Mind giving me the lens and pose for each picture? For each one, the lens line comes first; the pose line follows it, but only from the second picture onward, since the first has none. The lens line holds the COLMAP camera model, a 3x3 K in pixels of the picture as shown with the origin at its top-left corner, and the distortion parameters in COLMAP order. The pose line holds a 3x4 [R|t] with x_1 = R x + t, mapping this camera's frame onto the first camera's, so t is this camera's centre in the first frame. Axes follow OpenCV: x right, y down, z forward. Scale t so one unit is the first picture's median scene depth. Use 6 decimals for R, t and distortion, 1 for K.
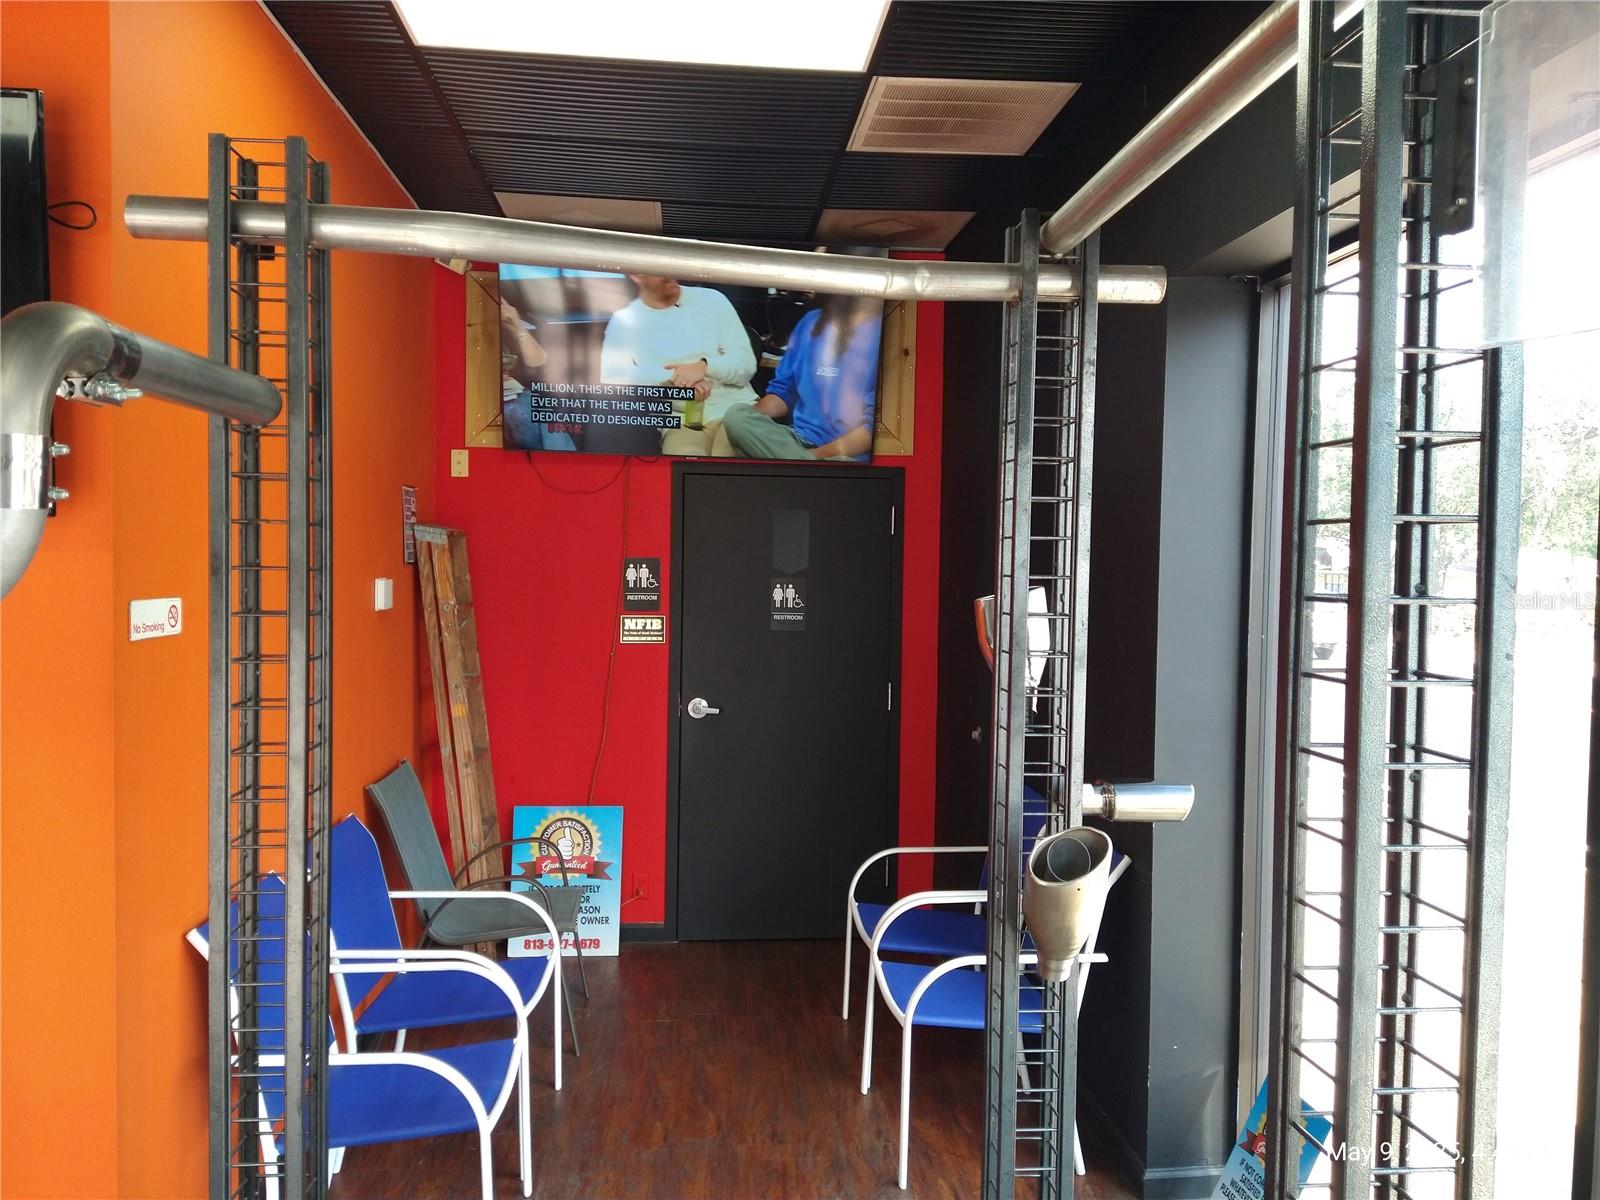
lens RADIAL K [[1180.1, 0, 790.6], [0, 1180.1, 596.0], [0, 0, 1]] dist [0.113056, -0.159507]
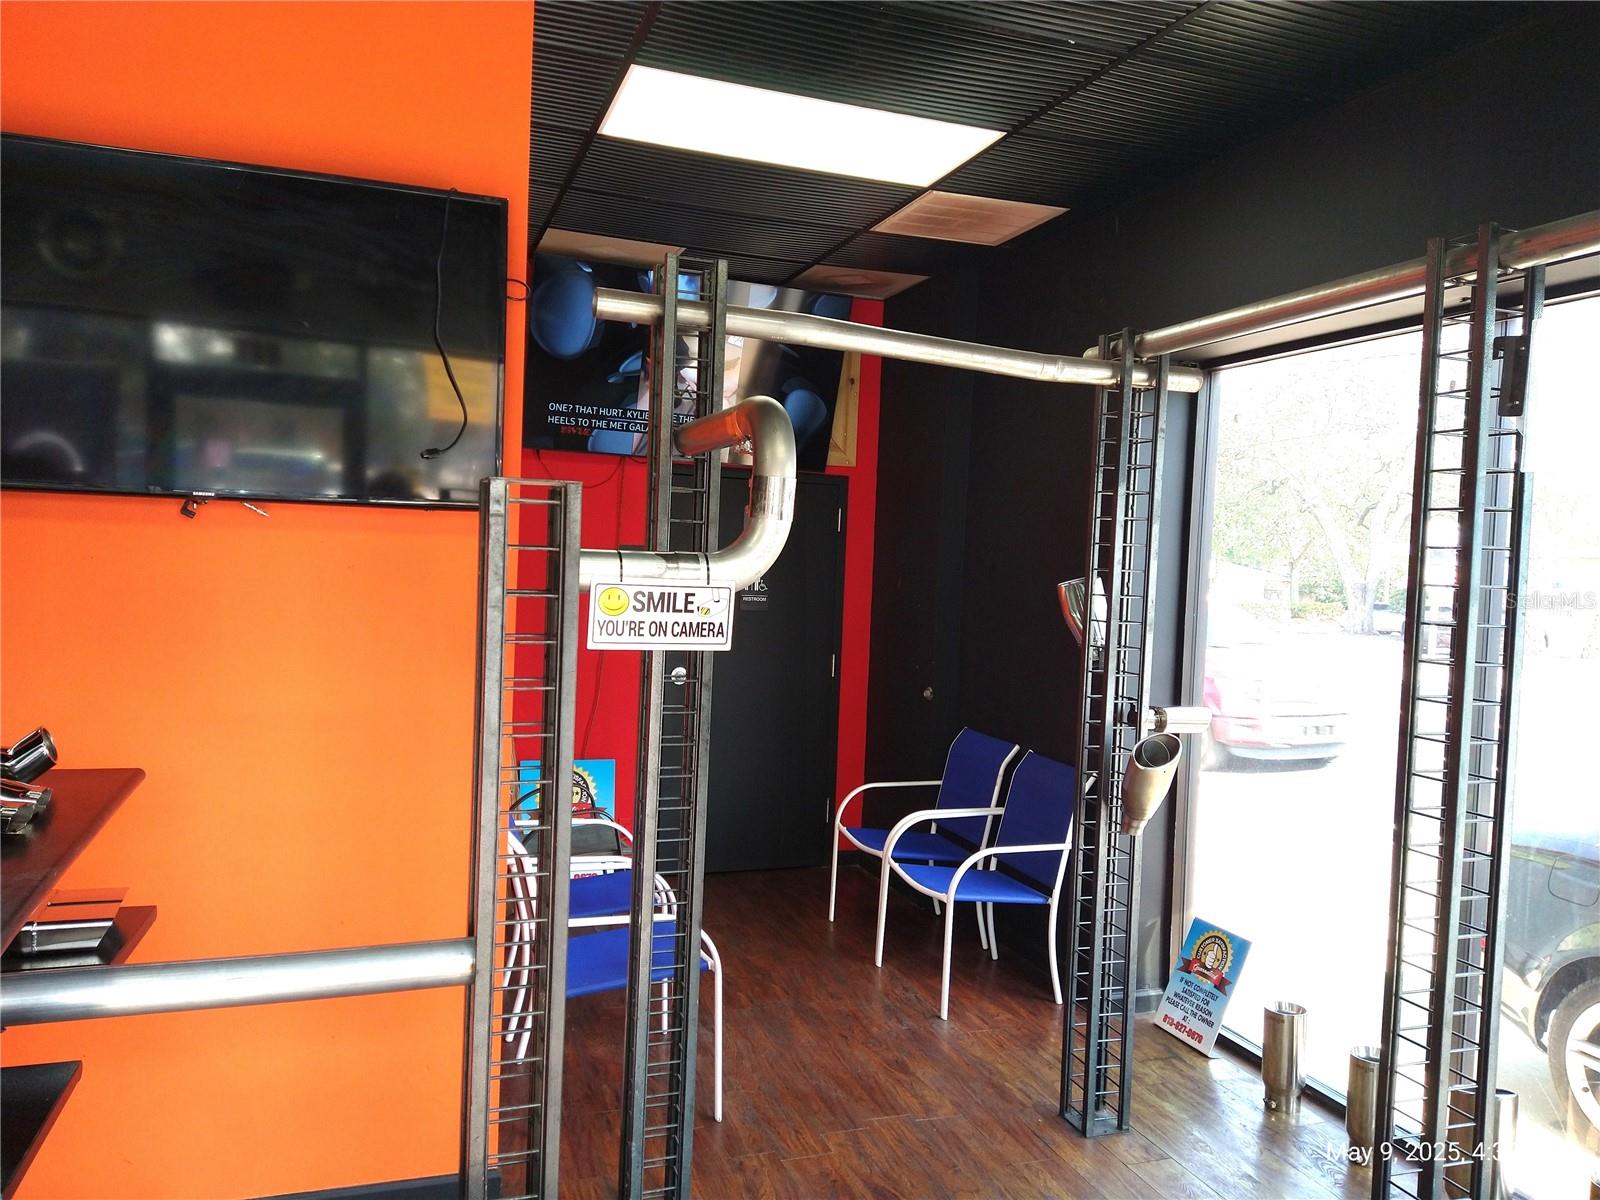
lens RADIAL K [[1180.1, 0, 790.6], [0, 1180.1, 596.0], [0, 0, 1]] dist [0.113056, -0.159507]
pose [[0.971834, 0.016143, 0.235112, -0.362945], [-0.018422, 0.999802, 0.007501, 0.008125], [-0.234945, -0.011621, 0.971939, -0.239187]]
